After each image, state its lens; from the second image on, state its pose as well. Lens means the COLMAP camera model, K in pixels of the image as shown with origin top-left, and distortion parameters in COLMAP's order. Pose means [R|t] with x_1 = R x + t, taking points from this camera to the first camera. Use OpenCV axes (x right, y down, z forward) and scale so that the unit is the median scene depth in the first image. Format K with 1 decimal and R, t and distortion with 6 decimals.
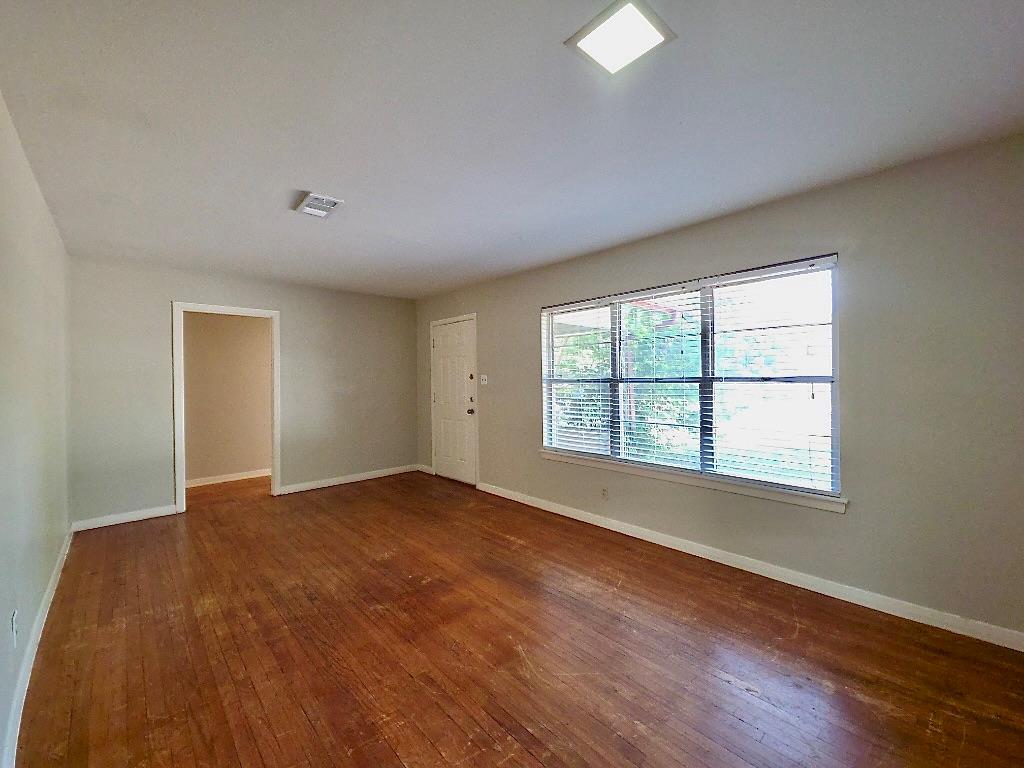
lens RADIAL K [[423.2, 0, 519.7], [0, 423.2, 377.5], [0, 0, 1]] dist [0.009047, -0.000124]
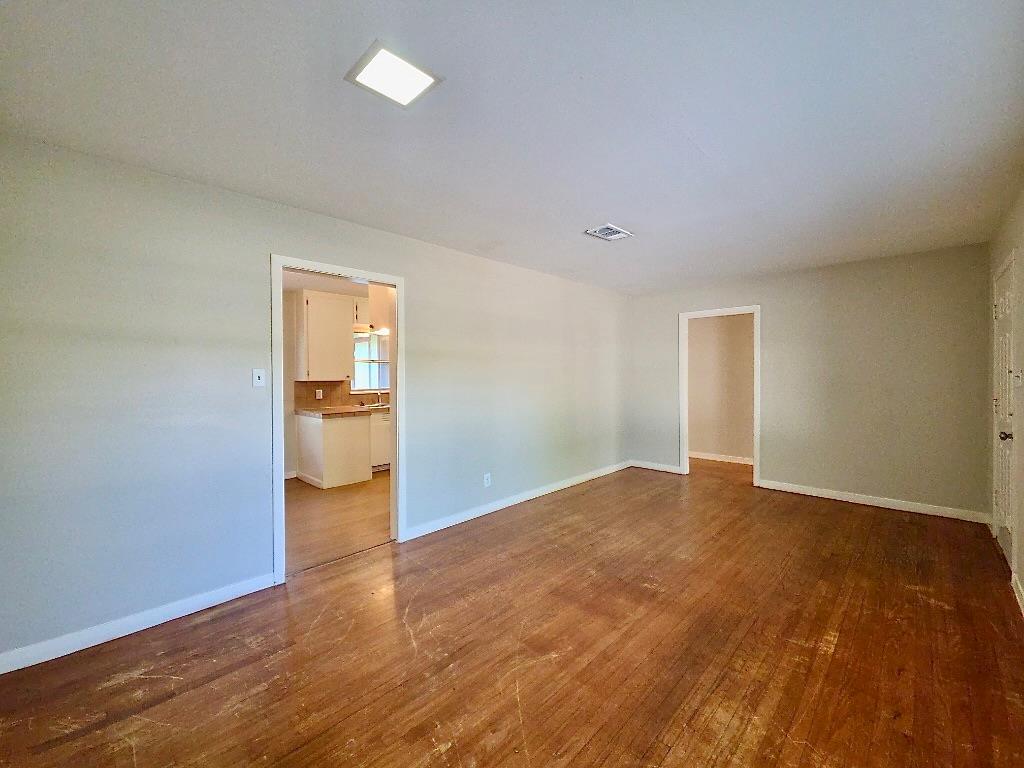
lens RADIAL K [[423.2, 0, 519.7], [0, 423.2, 377.5], [0, 0, 1]] dist [0.009047, -0.000124]
pose [[0.056643, 0.024631, -0.998091, 0.660712], [0.003514, 0.999685, 0.024870, -0.018544], [0.998388, -0.004916, 0.056539, 0.602382]]
